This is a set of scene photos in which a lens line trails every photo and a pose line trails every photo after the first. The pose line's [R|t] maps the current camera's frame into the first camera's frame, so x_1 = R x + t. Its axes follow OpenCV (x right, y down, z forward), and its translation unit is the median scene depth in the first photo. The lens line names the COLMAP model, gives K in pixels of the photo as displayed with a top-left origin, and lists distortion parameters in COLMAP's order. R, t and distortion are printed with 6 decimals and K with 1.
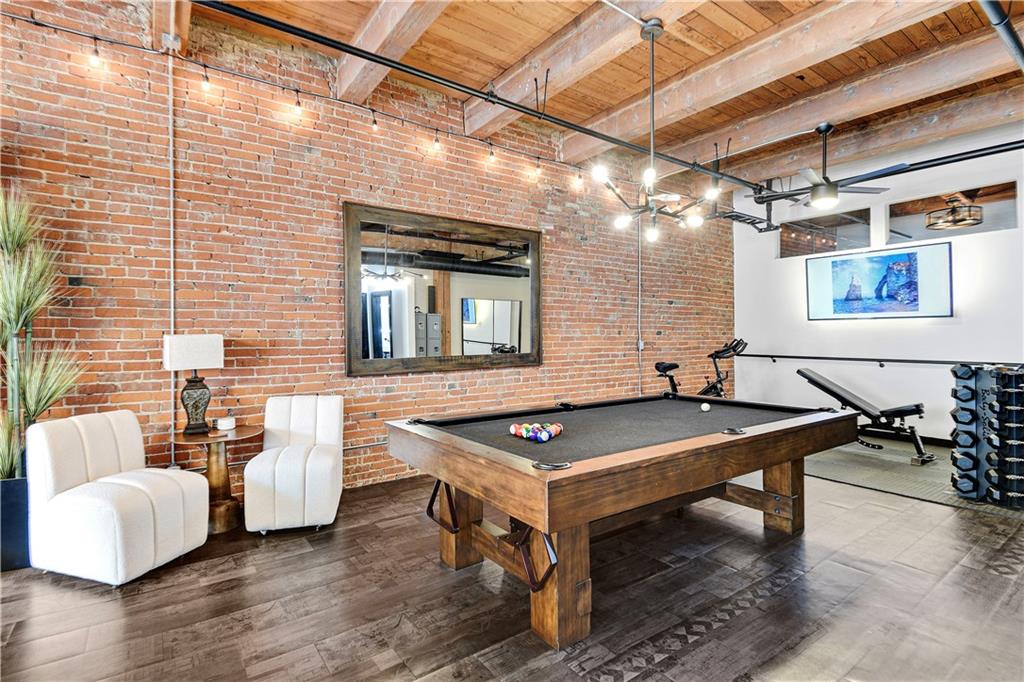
lens RADIAL K [[485.2, 0, 476.8], [0, 485.2, 336.1], [0, 0, 1]] dist [0.018001, -0.013987]
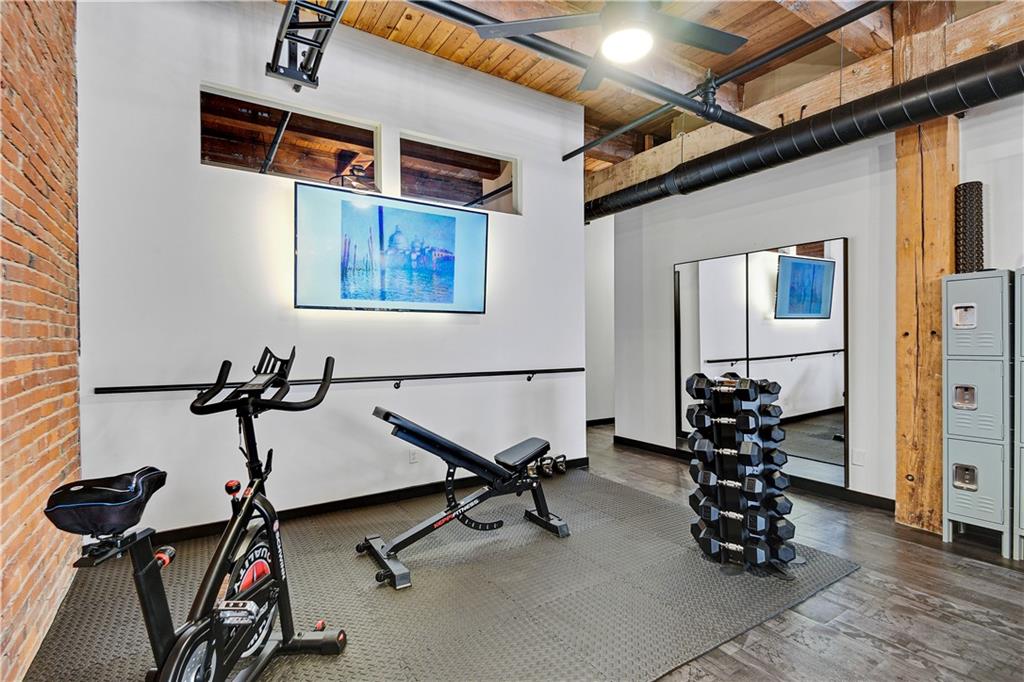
lens RADIAL K [[485.2, 0, 513.7], [0, 485.2, 341.4], [0, 0, 1]] dist [0.018001, -0.013987]
pose [[0.024102, -0.002968, 0.999705, 0.198238], [0.001282, 0.999995, 0.002938, 0.000752], [-0.999709, 0.001210, 0.024106, 0.830812]]
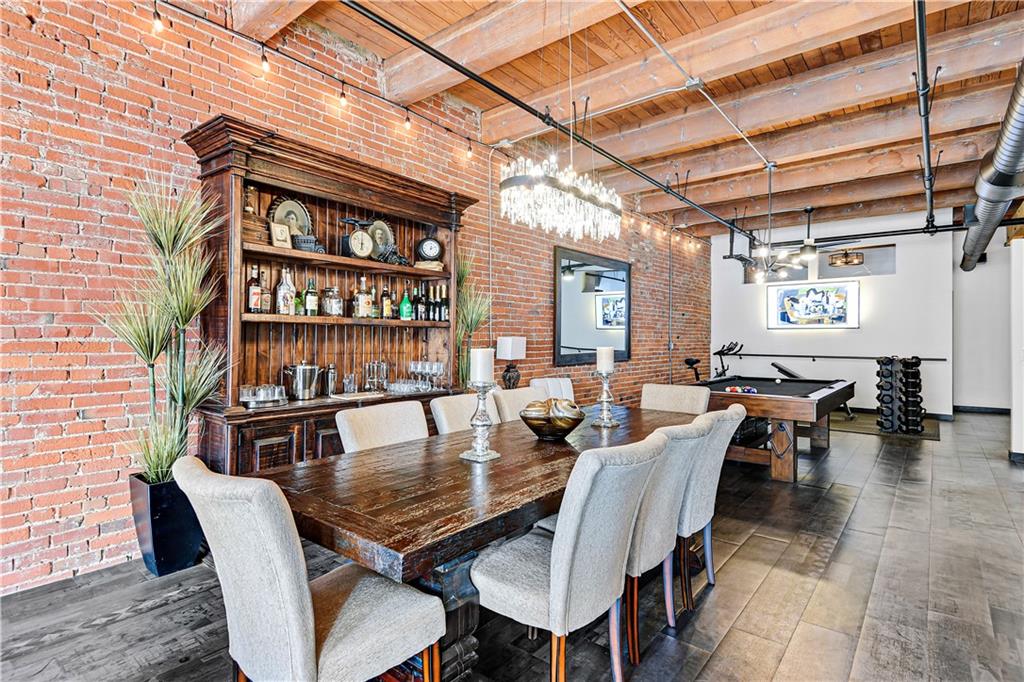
lens RADIAL K [[519.3, 0, 496.1], [0, 519.3, 340.3], [0, 0, 1]] dist [0.013667, -0.003095]
pose [[0.961050, 0.005195, 0.276325, -0.557056], [-0.007172, 0.999955, 0.006145, -0.002495], [-0.276281, -0.007888, 0.961045, -0.273600]]
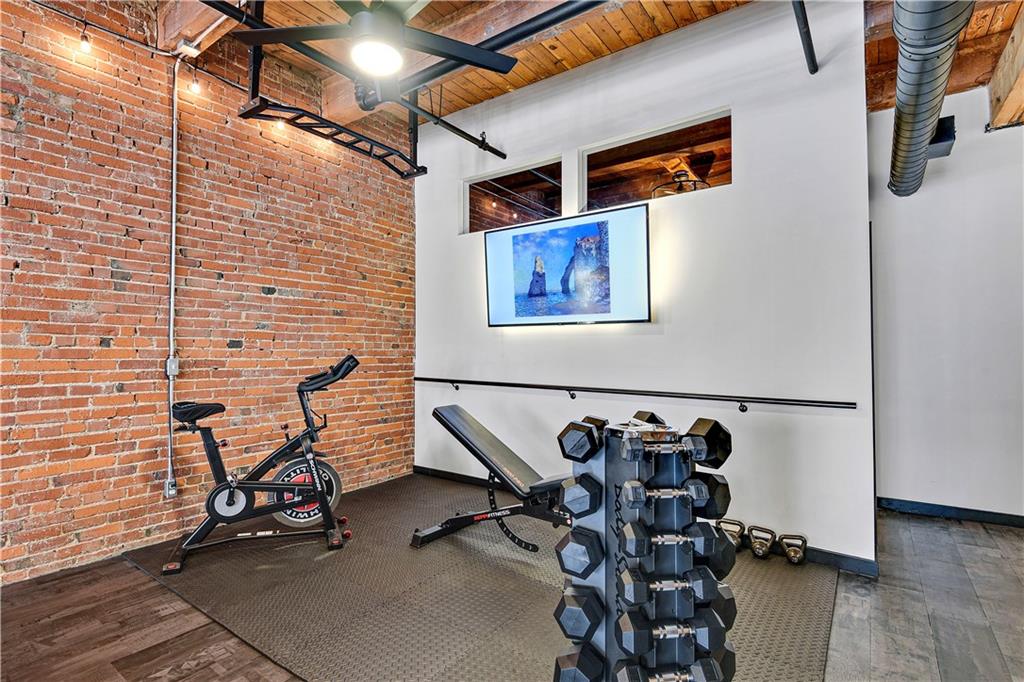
lens RADIAL K [[485.2, 0, 501.0], [0, 485.2, 345.0], [0, 0, 1]] dist [0.018001, -0.013987]
pose [[0.944578, 0.009385, 0.328151, 0.517305], [-0.006796, 0.999936, -0.009035, -0.002681], [-0.328215, 0.006305, 0.944582, 0.411199]]
